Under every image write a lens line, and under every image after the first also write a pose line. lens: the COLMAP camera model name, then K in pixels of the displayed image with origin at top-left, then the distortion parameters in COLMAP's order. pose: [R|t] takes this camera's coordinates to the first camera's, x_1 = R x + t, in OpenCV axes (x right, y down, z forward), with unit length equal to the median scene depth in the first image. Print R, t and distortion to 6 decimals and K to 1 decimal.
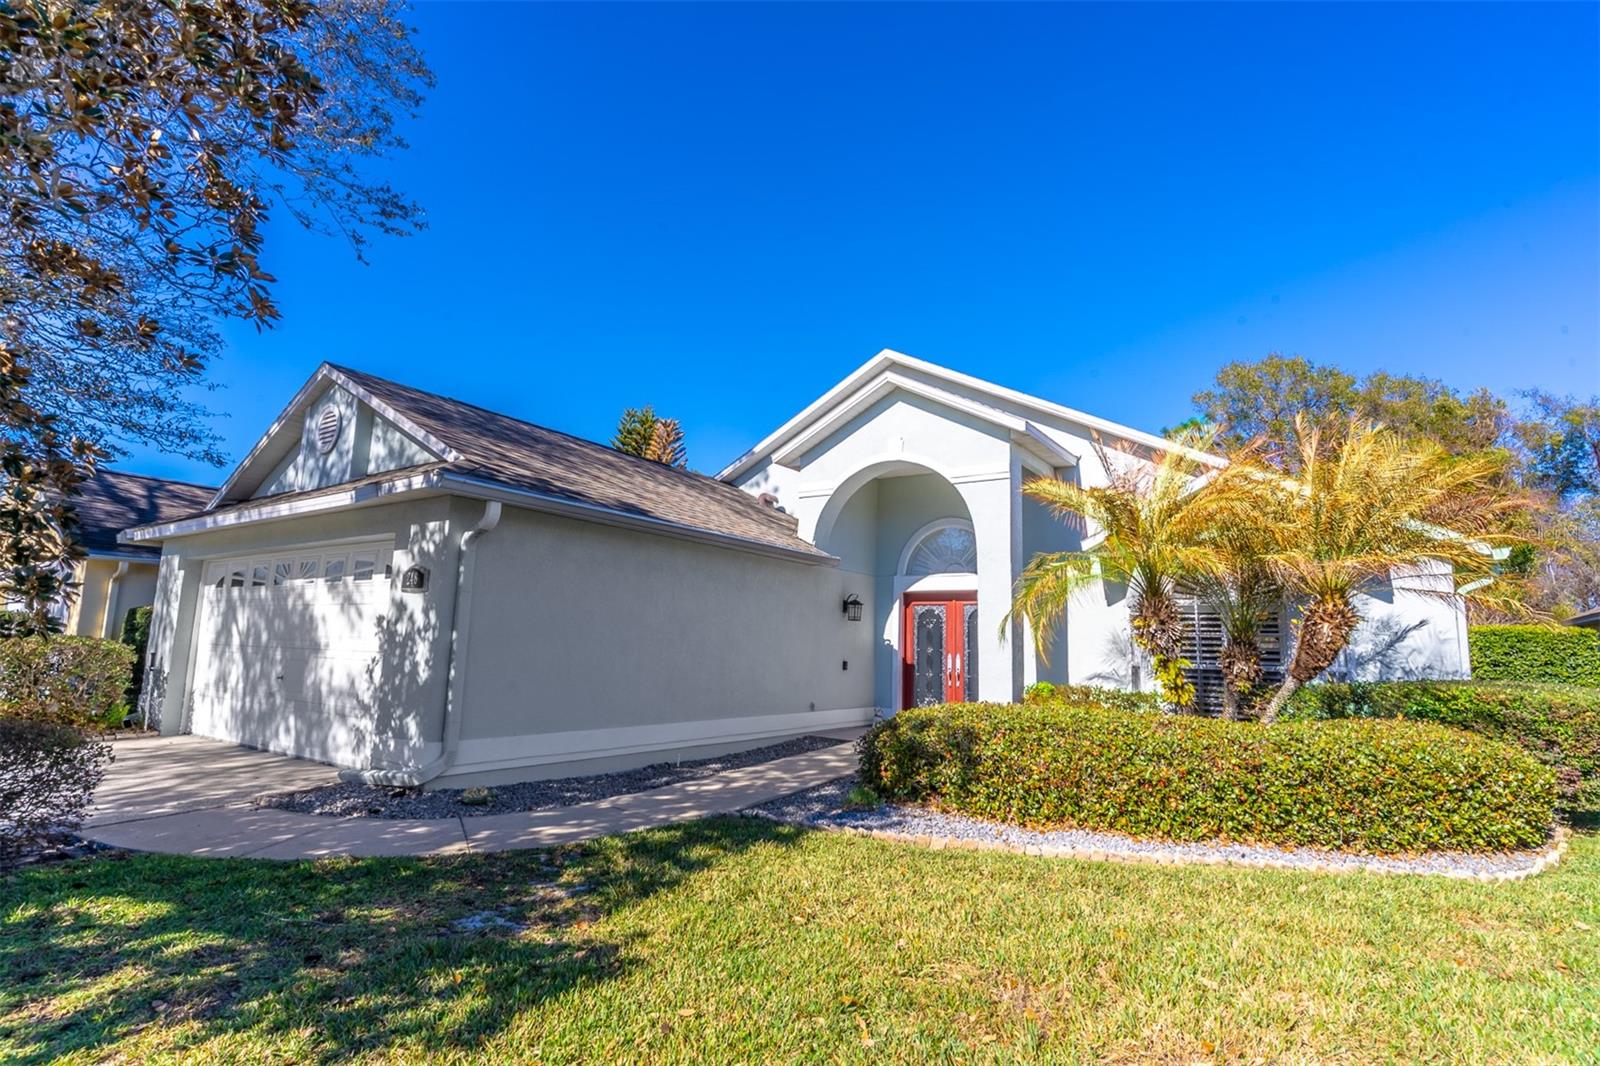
lens RADIAL K [[789.0, 0, 800.0], [0, 789.0, 533.0], [0, 0, 1]] dist [-0.008998, -0.000508]
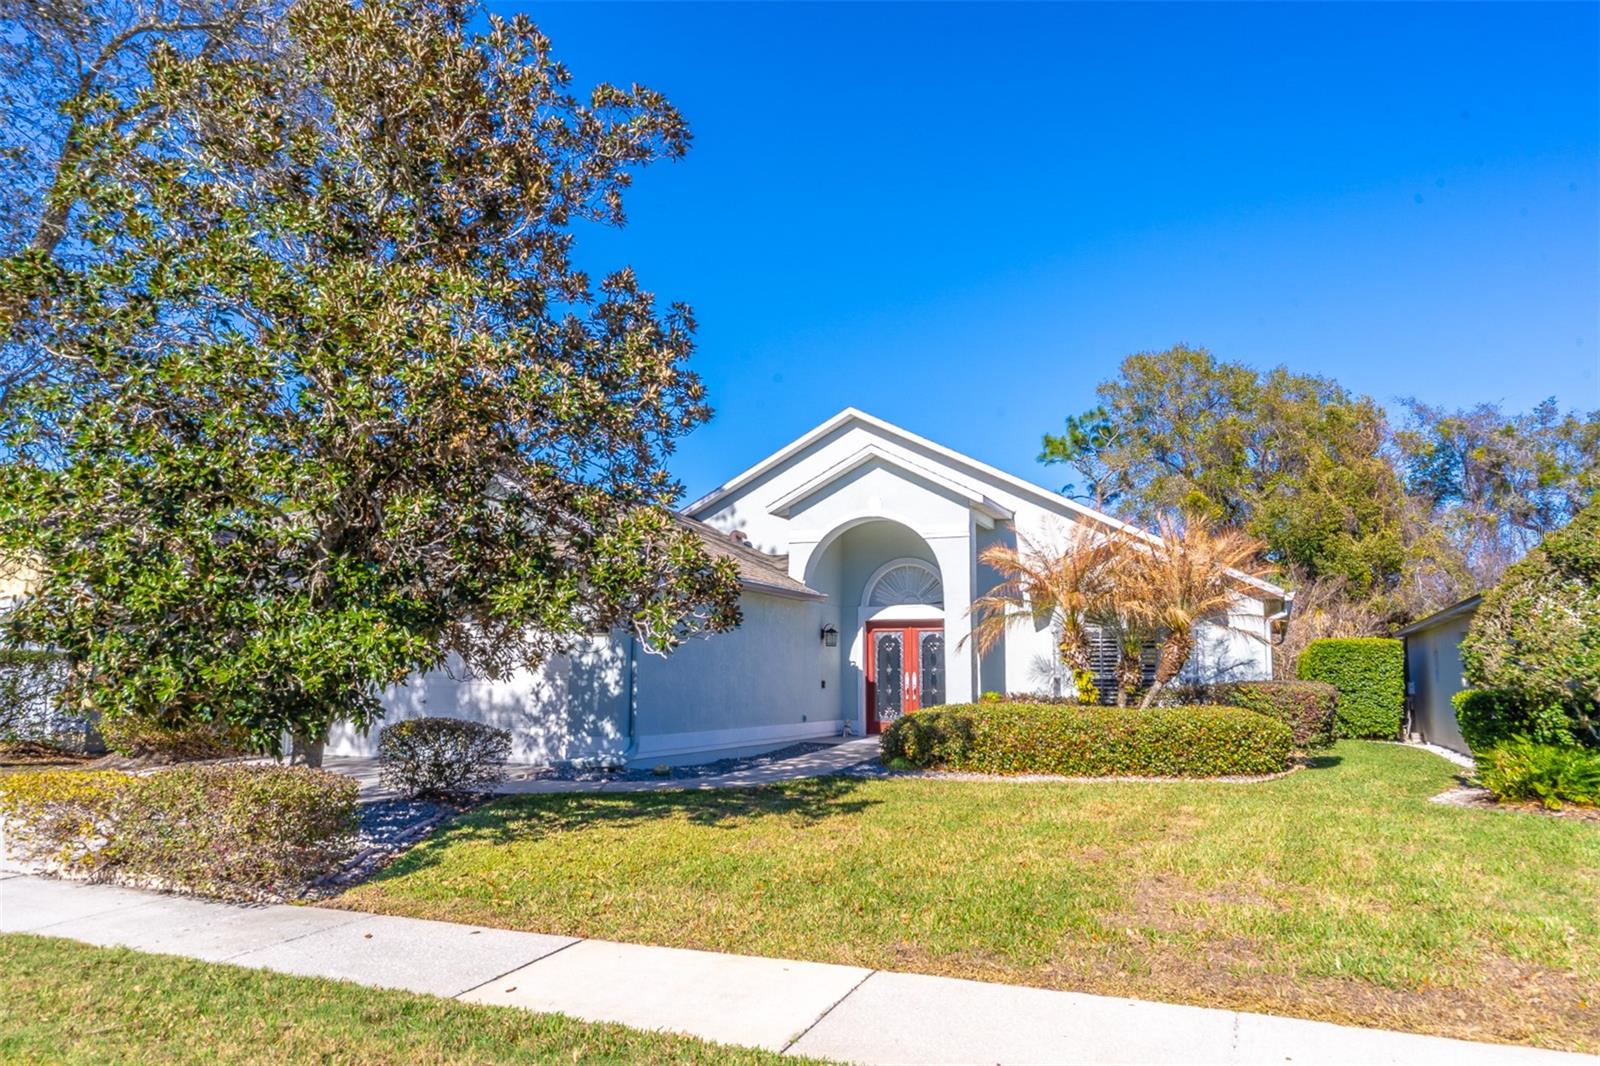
lens RADIAL K [[1139.0, 0, 801.5], [0, 1139.0, 502.8], [0, 0, 1]] dist [-0.003634, -0.132492]
pose [[0.977719, 0.010938, 0.209631, -0.434173], [-0.010115, 0.999936, -0.004994, -0.121689], [-0.209672, 0.002762, 0.977768, -0.848933]]
